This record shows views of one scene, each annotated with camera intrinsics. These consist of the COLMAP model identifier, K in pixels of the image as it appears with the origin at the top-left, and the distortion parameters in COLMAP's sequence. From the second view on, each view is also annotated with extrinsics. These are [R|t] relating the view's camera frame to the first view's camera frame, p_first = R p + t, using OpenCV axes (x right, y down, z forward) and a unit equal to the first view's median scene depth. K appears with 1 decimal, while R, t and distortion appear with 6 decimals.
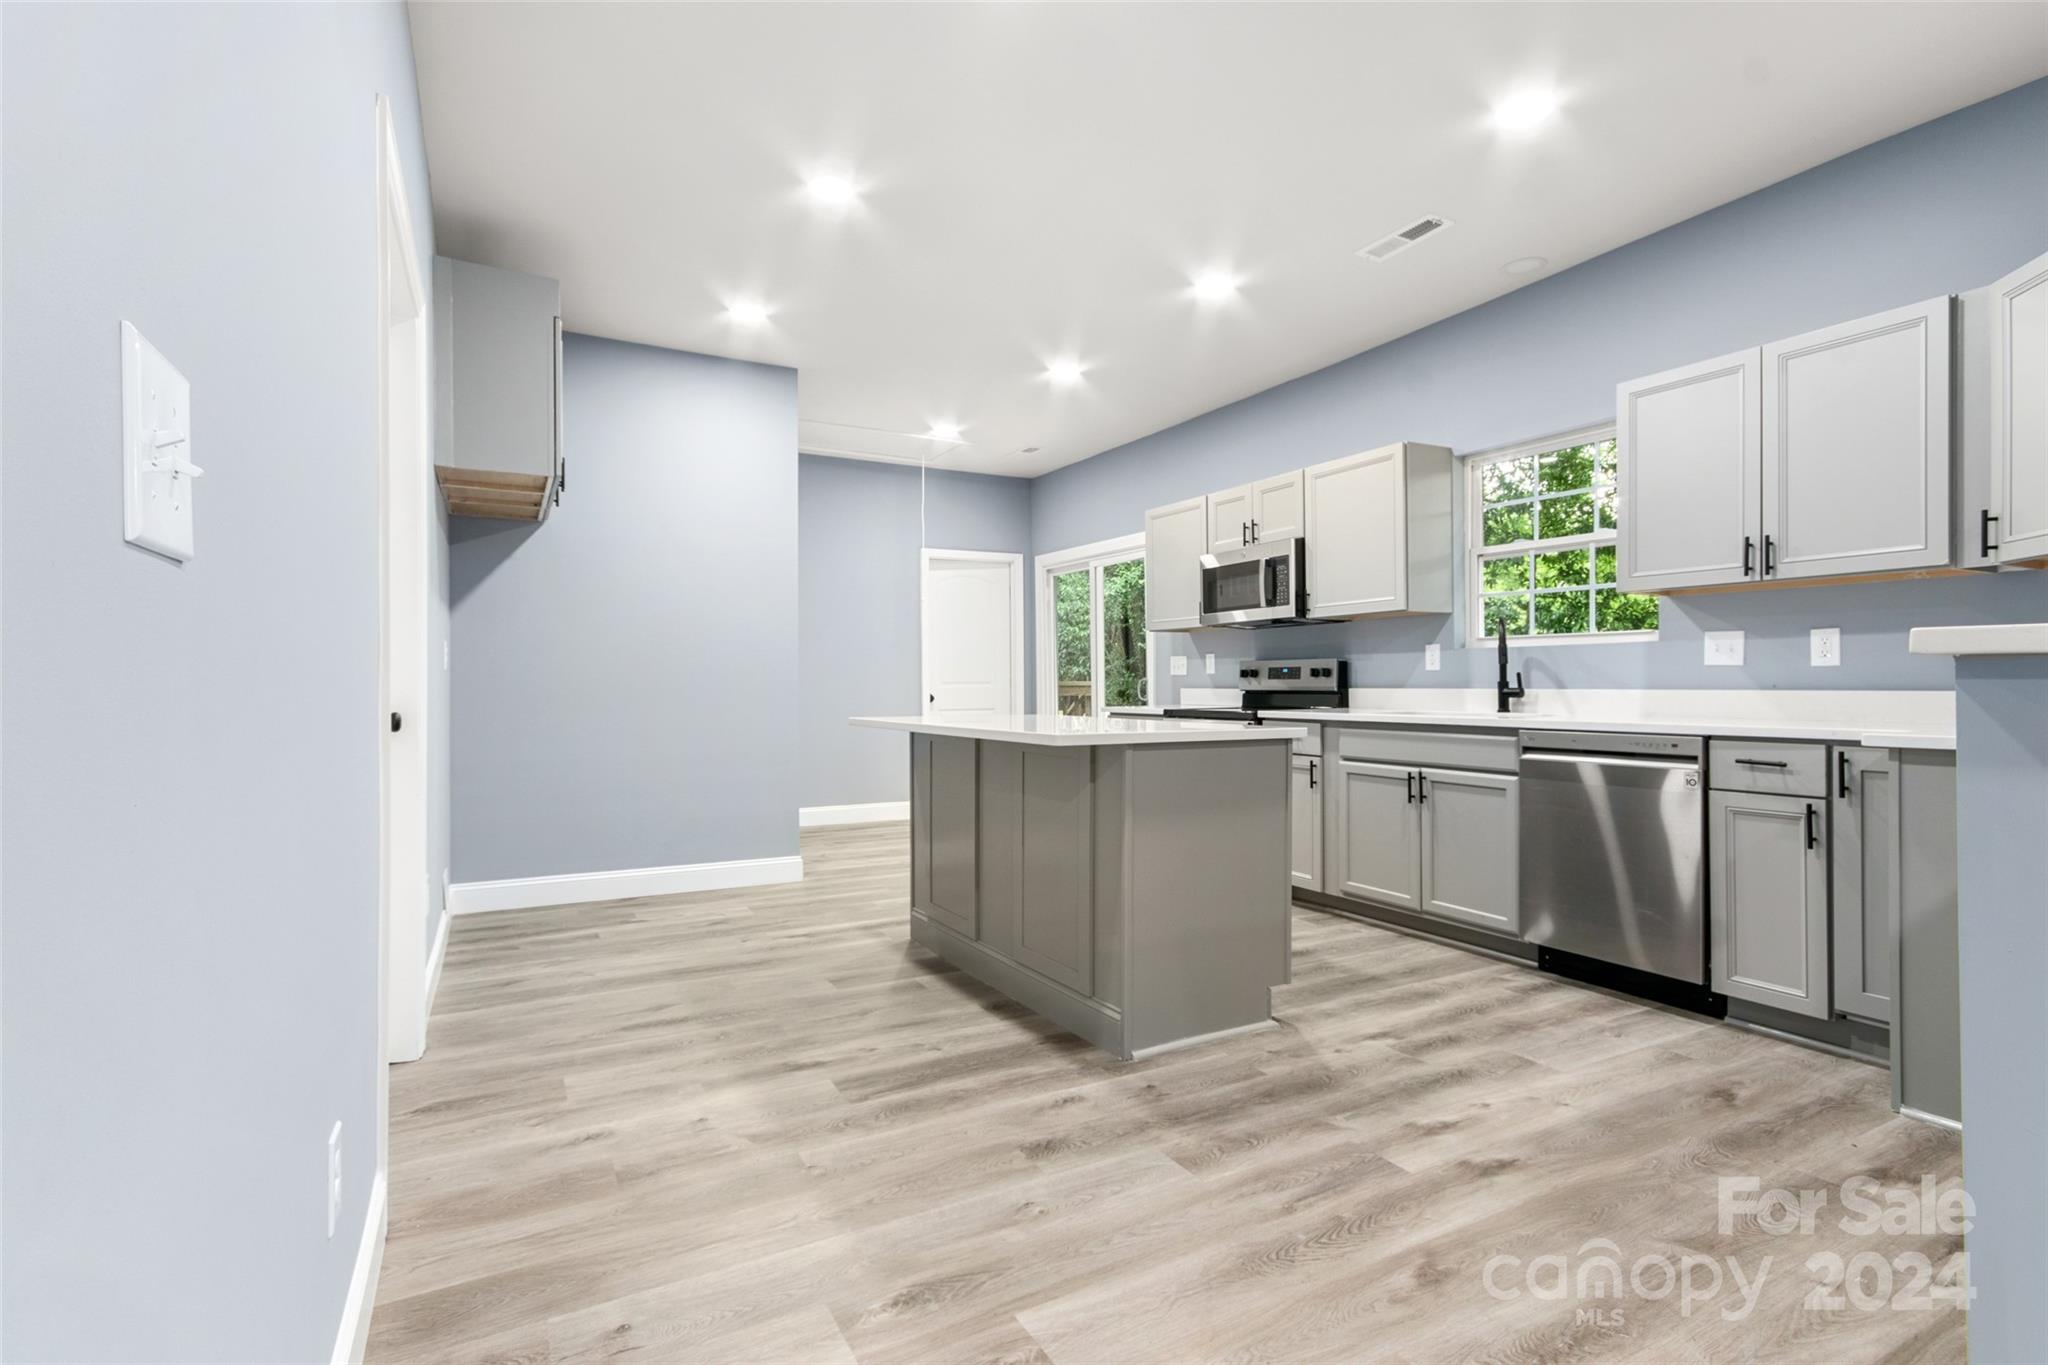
lens RADIAL K [[958.0, 0, 1024.0], [0, 958.0, 682.5], [0, 0, 1]] dist [0.000043, 0.000513]
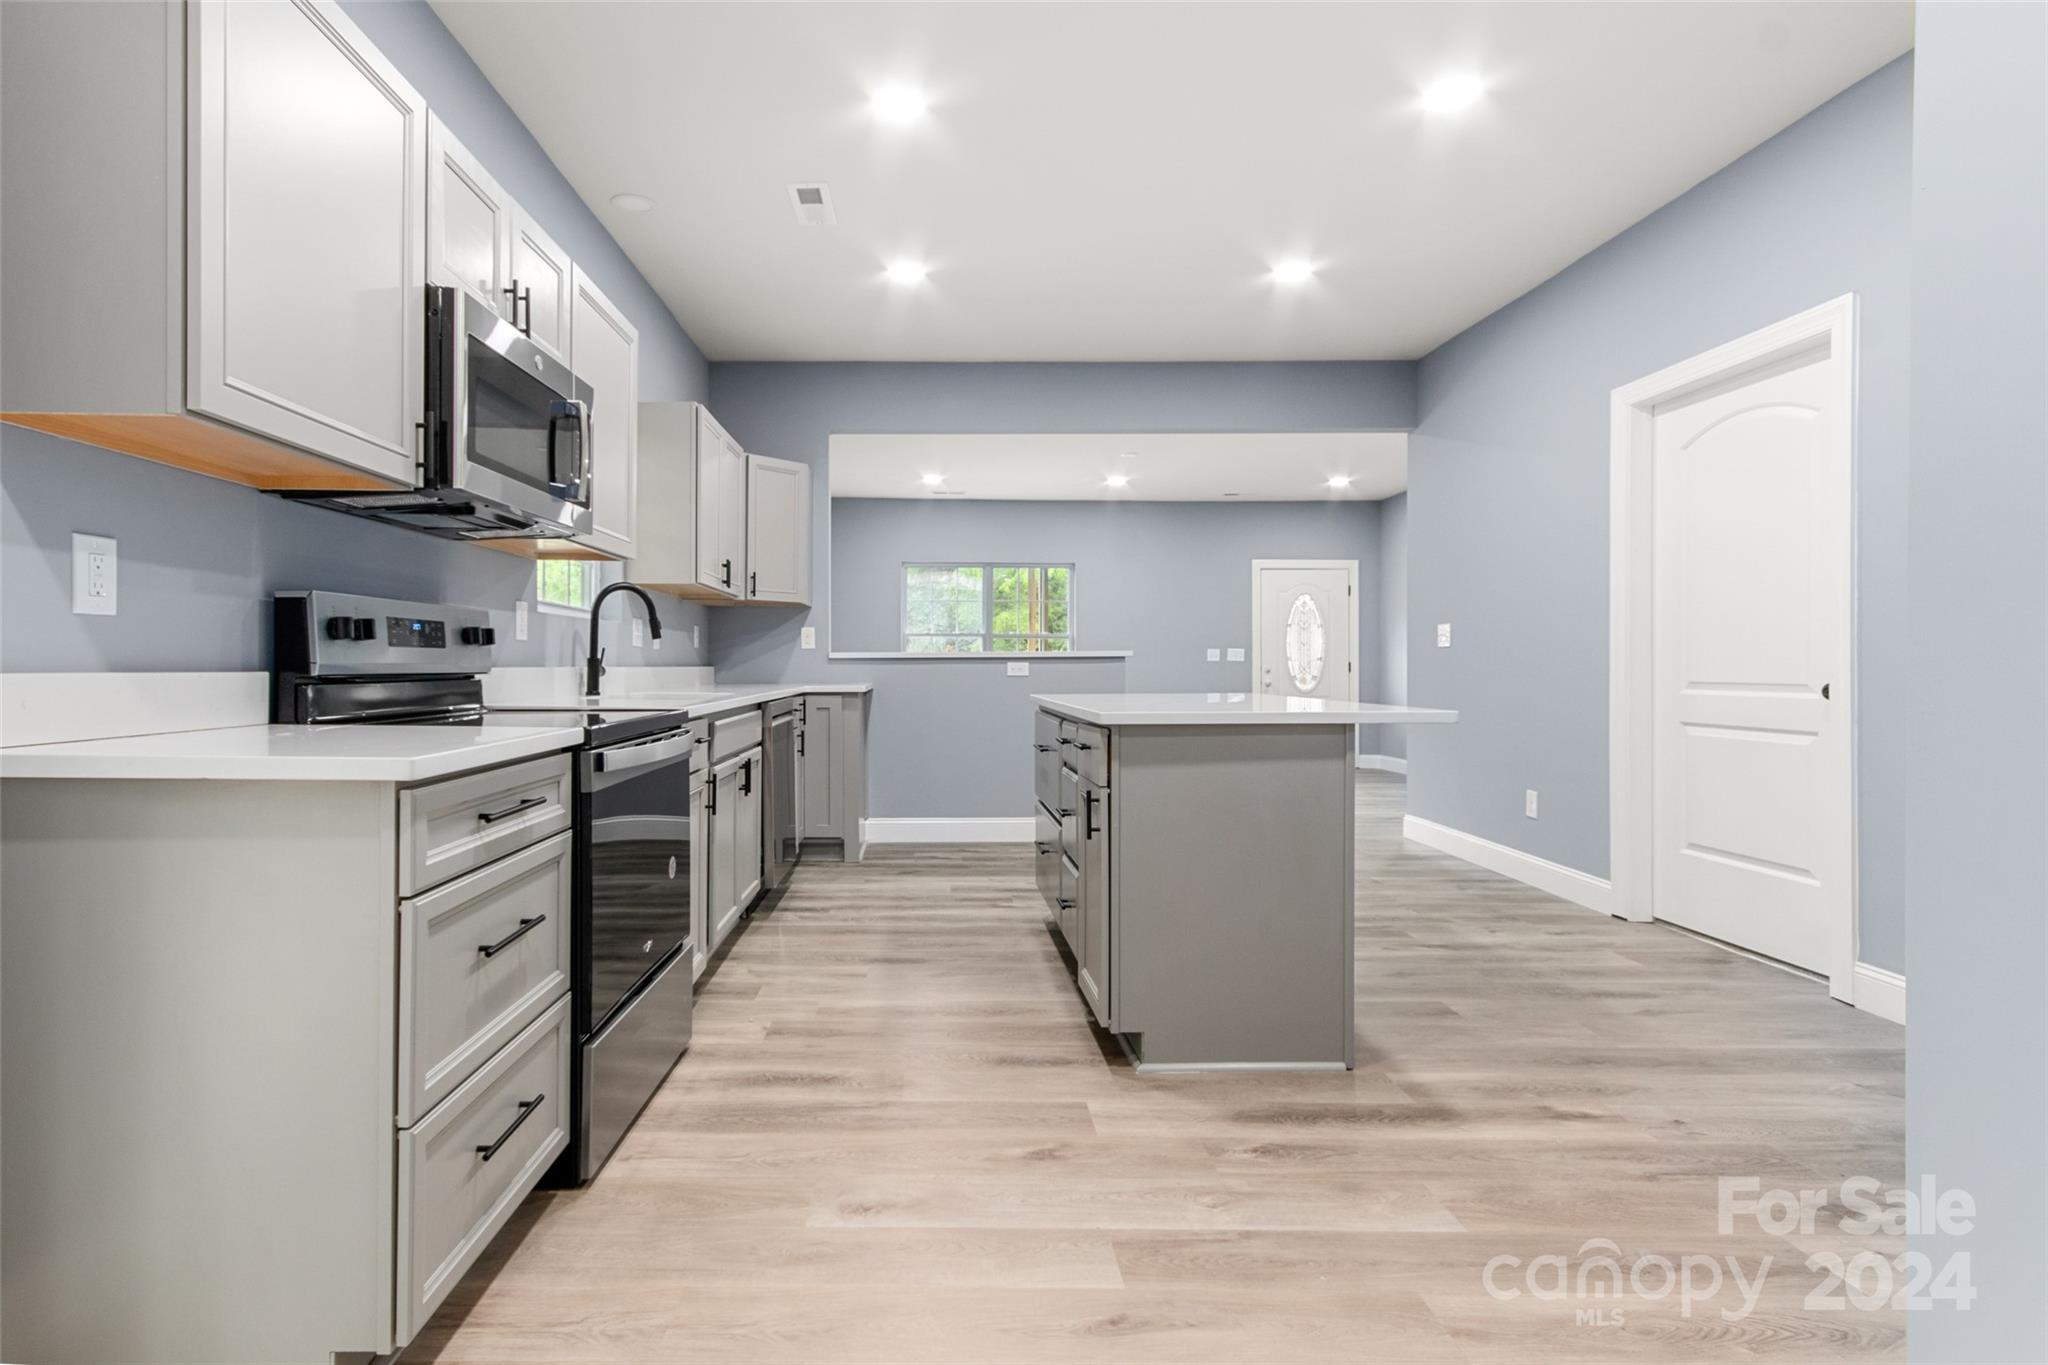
lens RADIAL K [[1005.6, 0, 918.0], [0, 1005.6, 677.8], [0, 0, 1]] dist [0.004443, 0.000727]
pose [[-0.867359, -0.007415, 0.497628, -0.160754], [-0.002299, 0.999938, 0.010893, 0.005430], [-0.497678, 0.008305, -0.867322, 1.399822]]
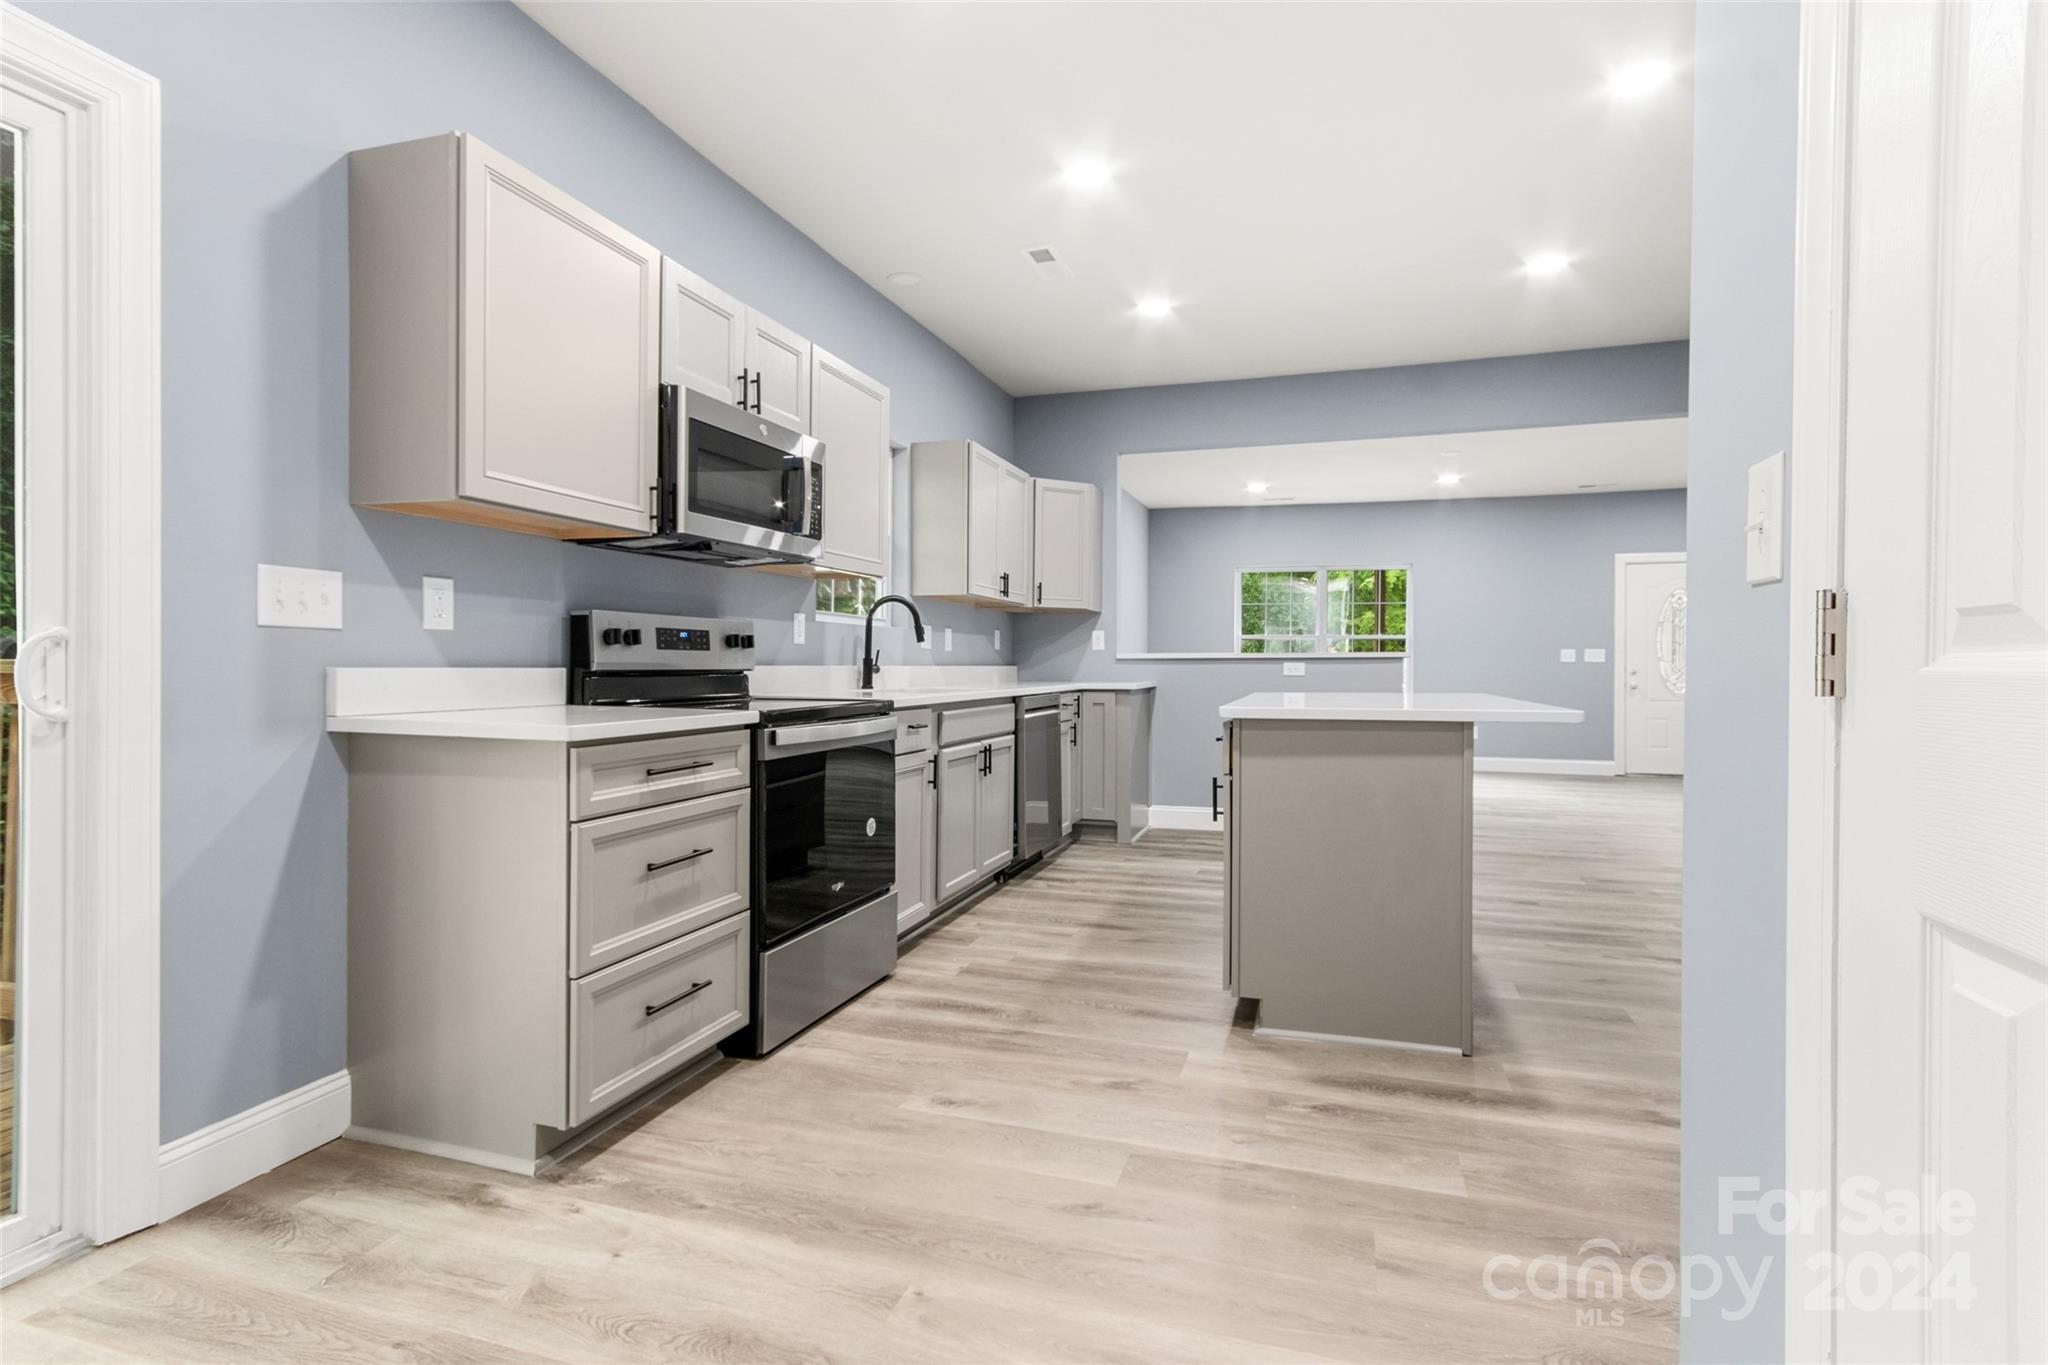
lens RADIAL K [[958.0, 0, 1024.0], [0, 958.0, 682.5], [0, 0, 1]] dist [0.000043, 0.000513]
pose [[-0.683284, -0.016250, 0.729972, -0.311023], [-0.005260, 0.999836, 0.017334, 0.005501], [-0.730134, 0.008005, -0.683257, 1.359647]]
